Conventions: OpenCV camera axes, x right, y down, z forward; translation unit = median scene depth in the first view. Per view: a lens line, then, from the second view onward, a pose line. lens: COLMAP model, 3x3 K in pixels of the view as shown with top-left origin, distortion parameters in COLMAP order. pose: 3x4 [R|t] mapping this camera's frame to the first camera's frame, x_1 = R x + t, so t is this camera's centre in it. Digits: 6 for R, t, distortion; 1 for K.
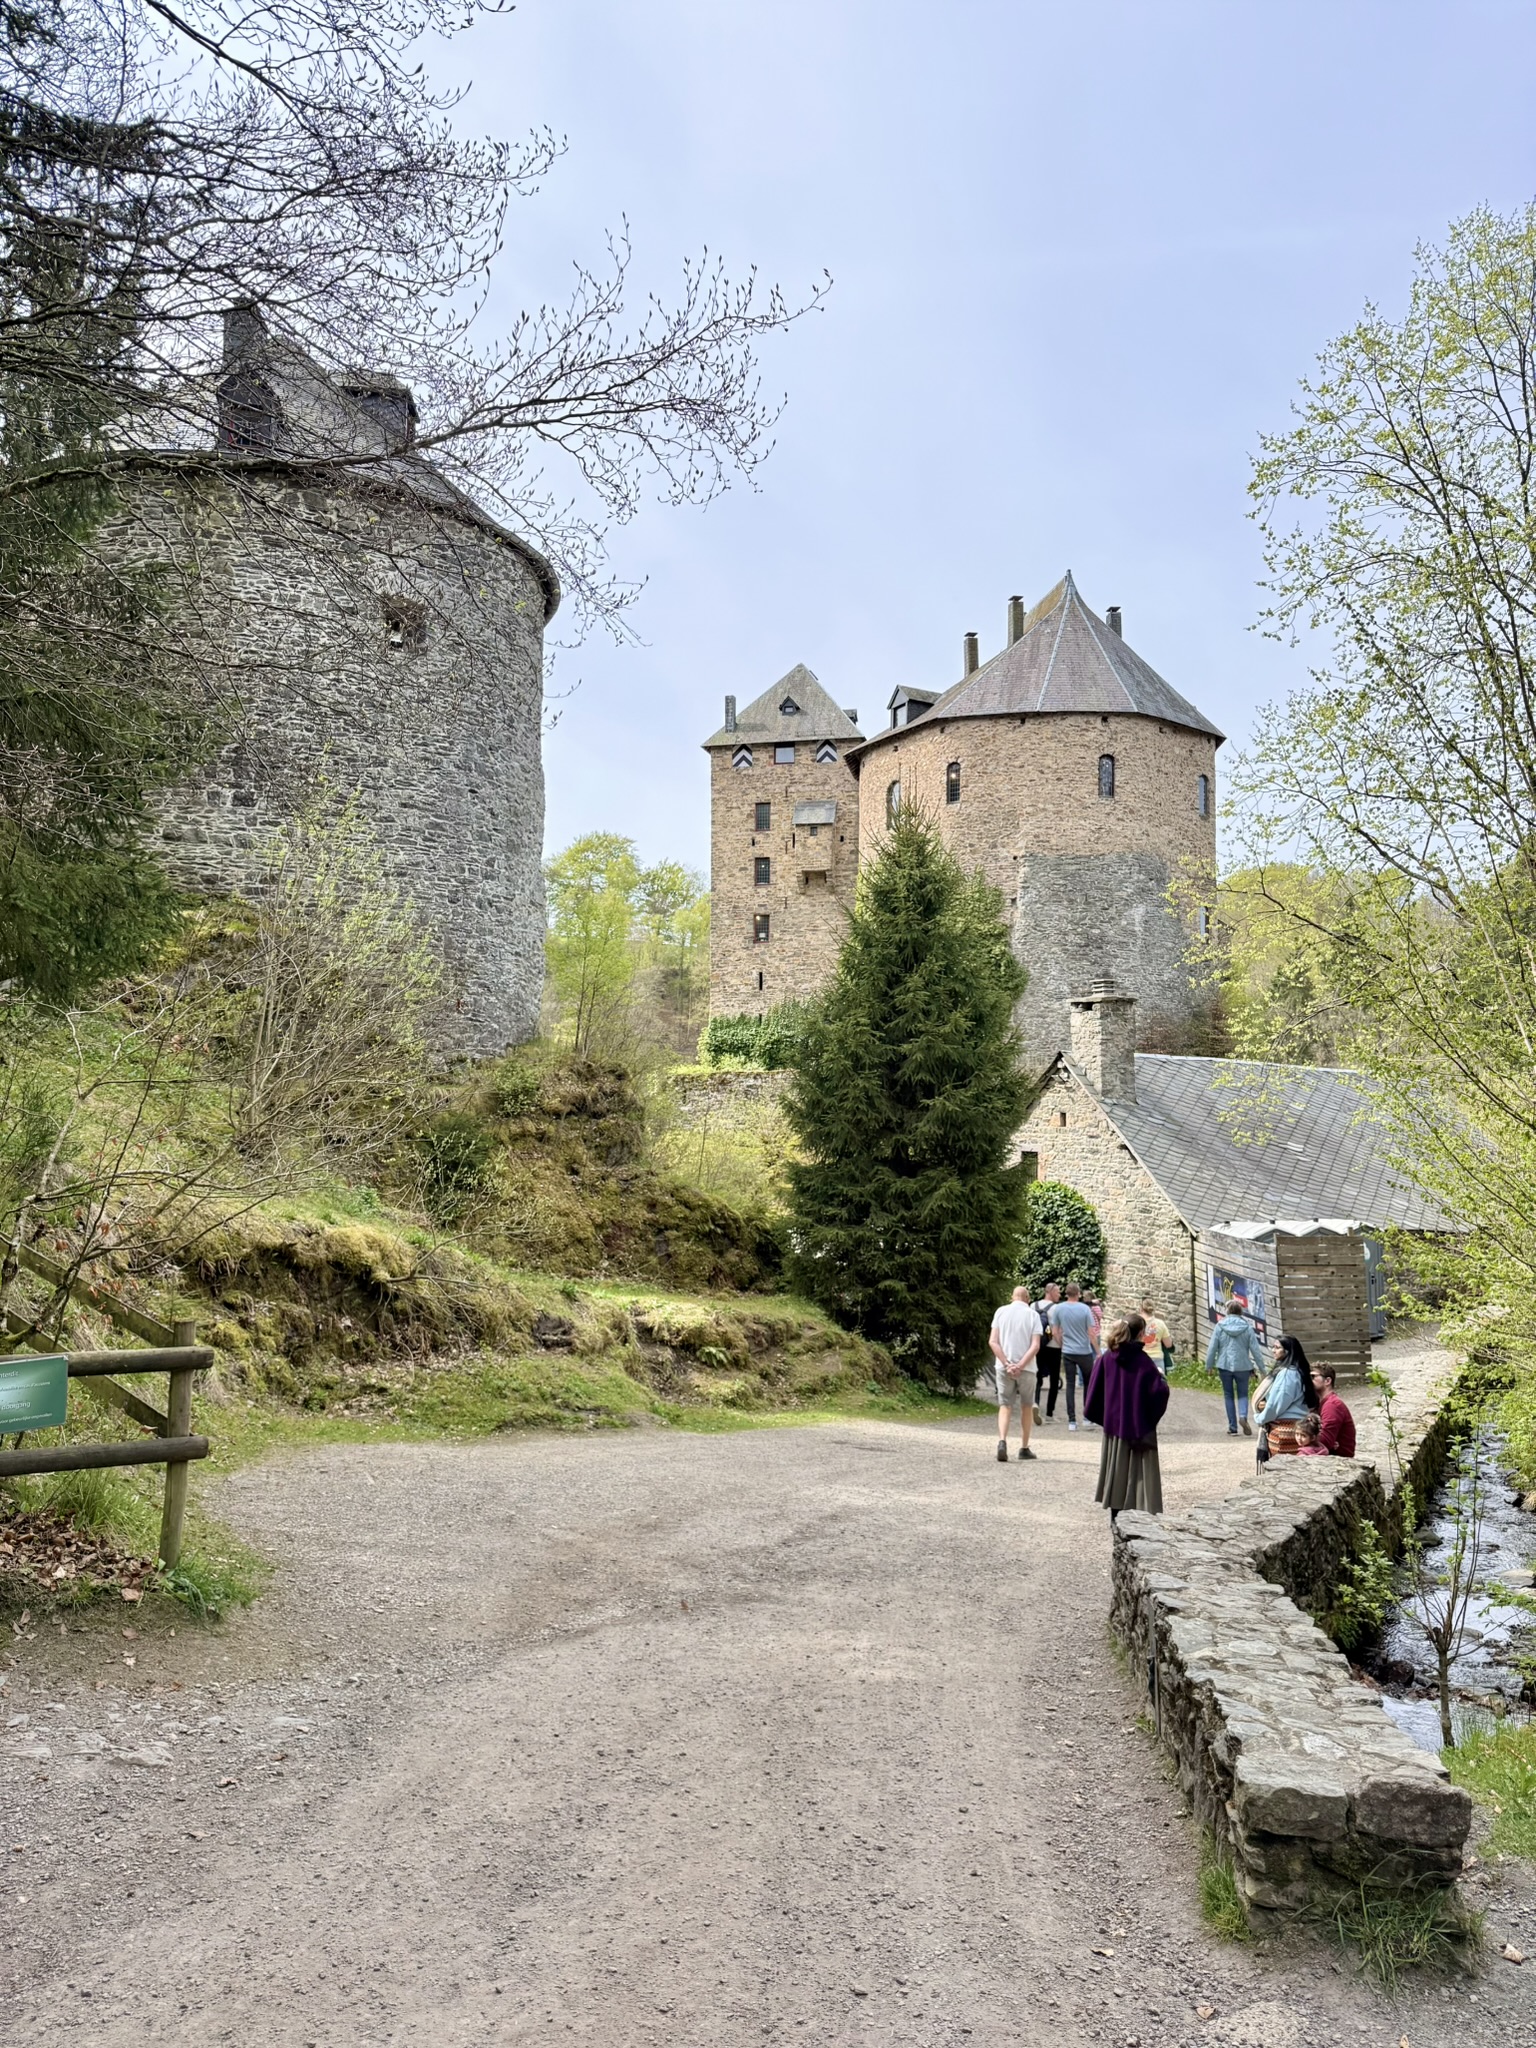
lens RADIAL K [[1414.7, 0, 768.0], [0, 1414.7, 1024.0], [0, 0, 1]] dist [0.140693, -0.228749]
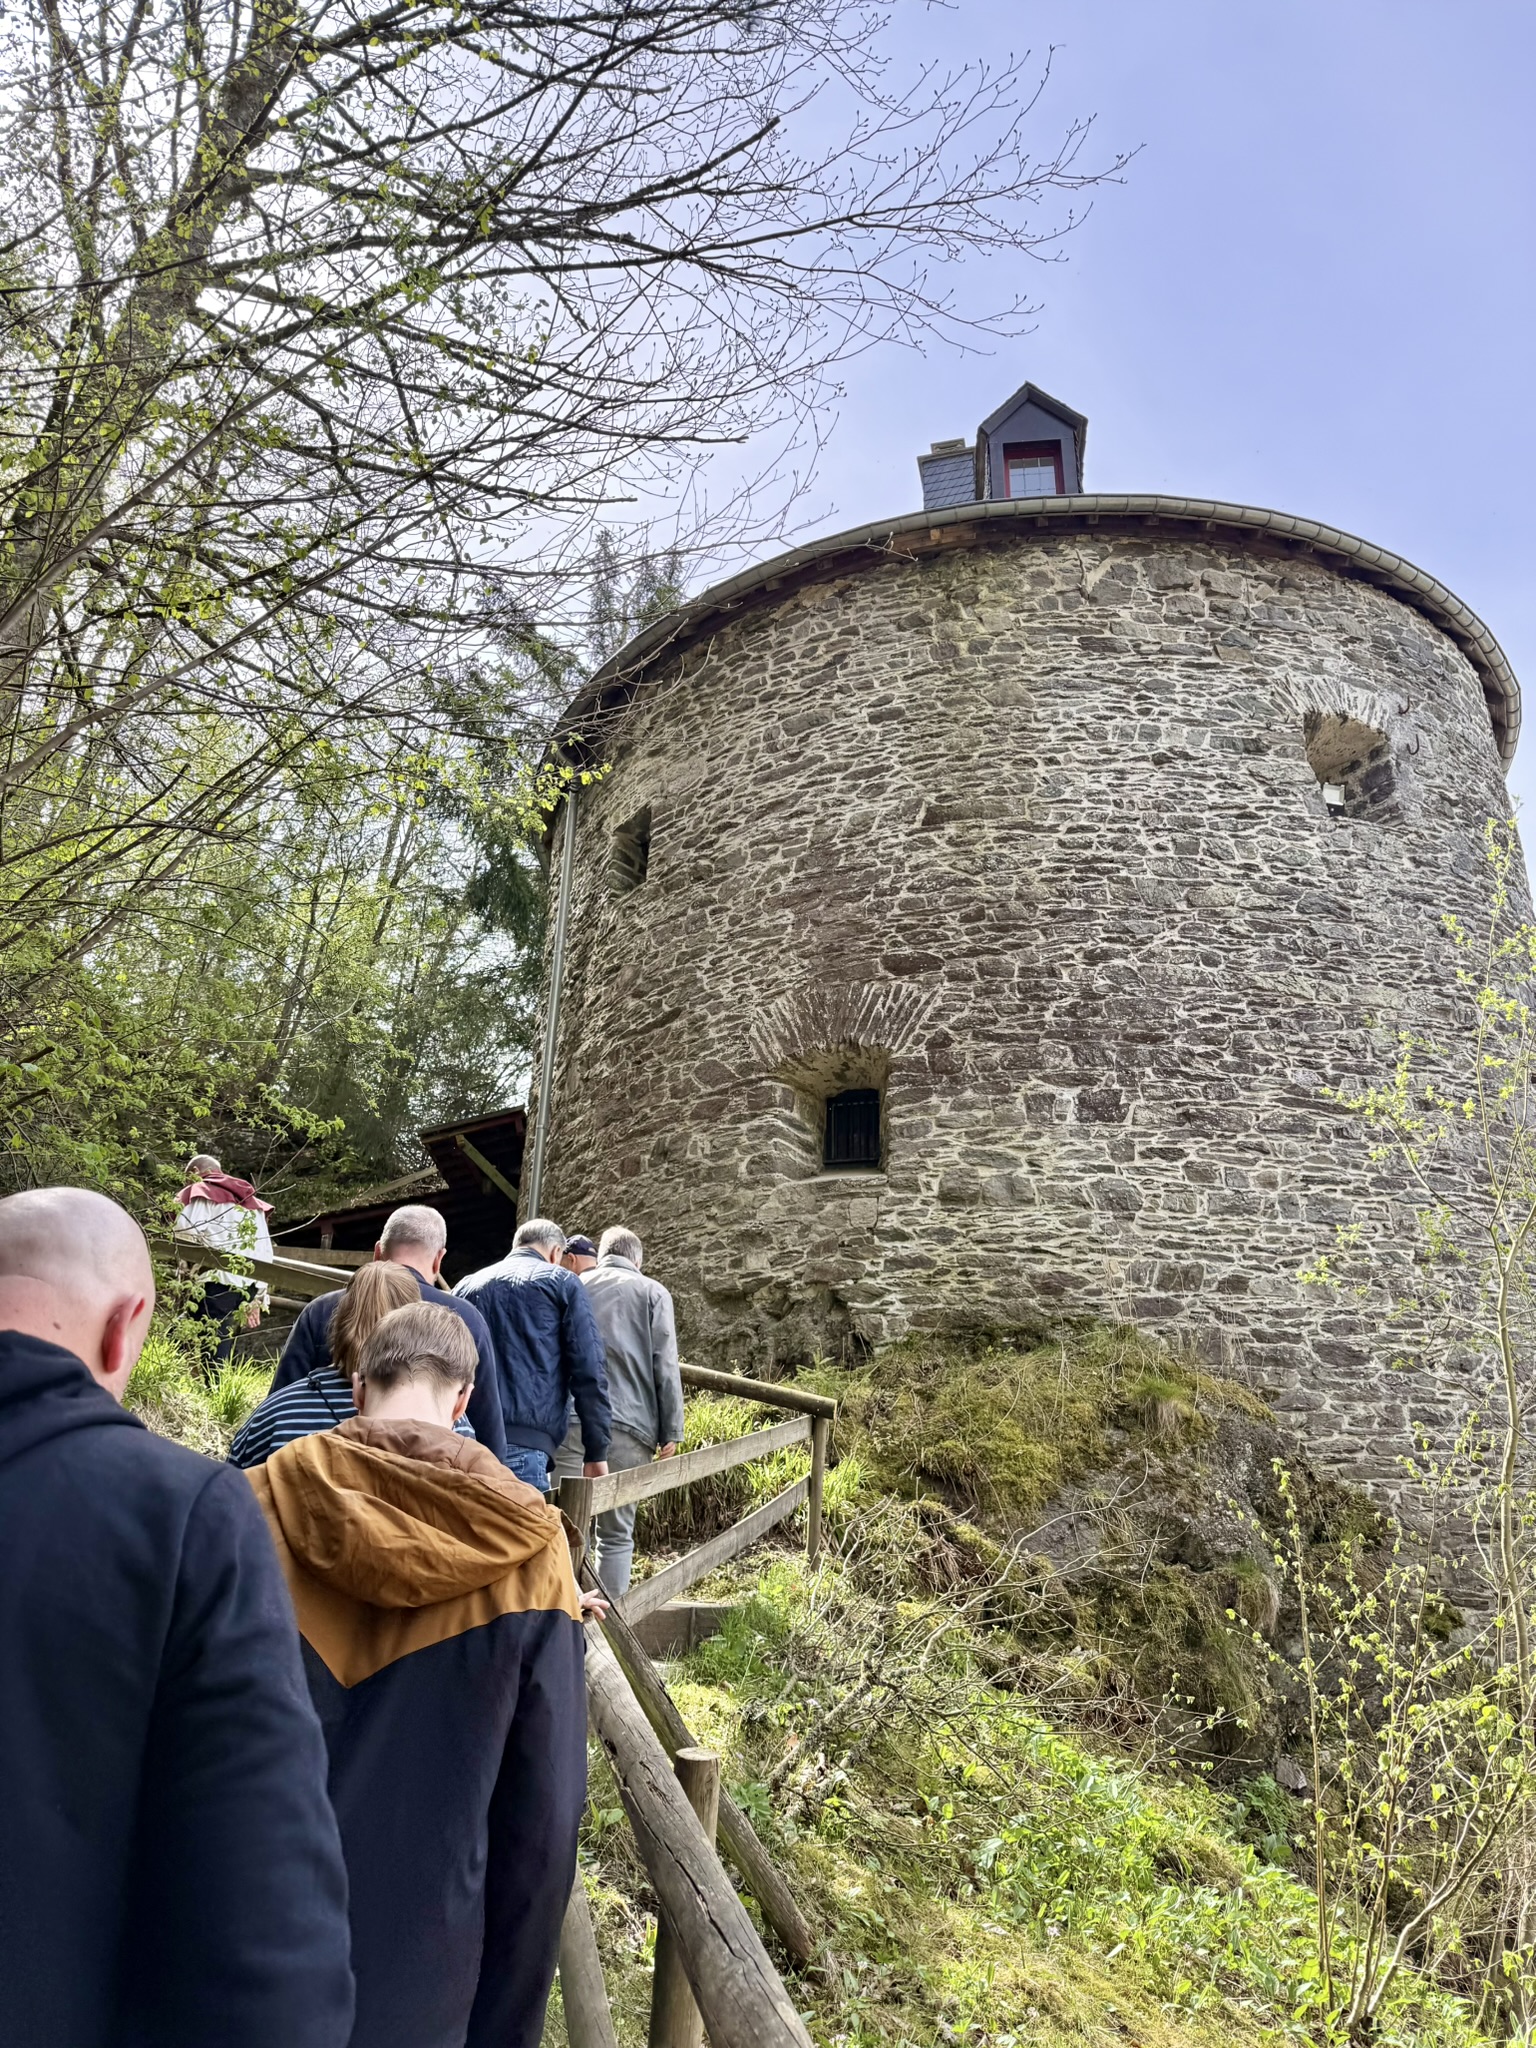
lens RADIAL K [[1414.7, 0, 768.0], [0, 1414.7, 1024.0], [0, 0, 1]] dist [0.140693, -0.228749]
pose [[0.956736, -0.119691, -0.265200, -0.270680], [0.015073, 0.930634, -0.365640, -0.013442], [0.290568, 0.345824, 0.892175, 0.440681]]
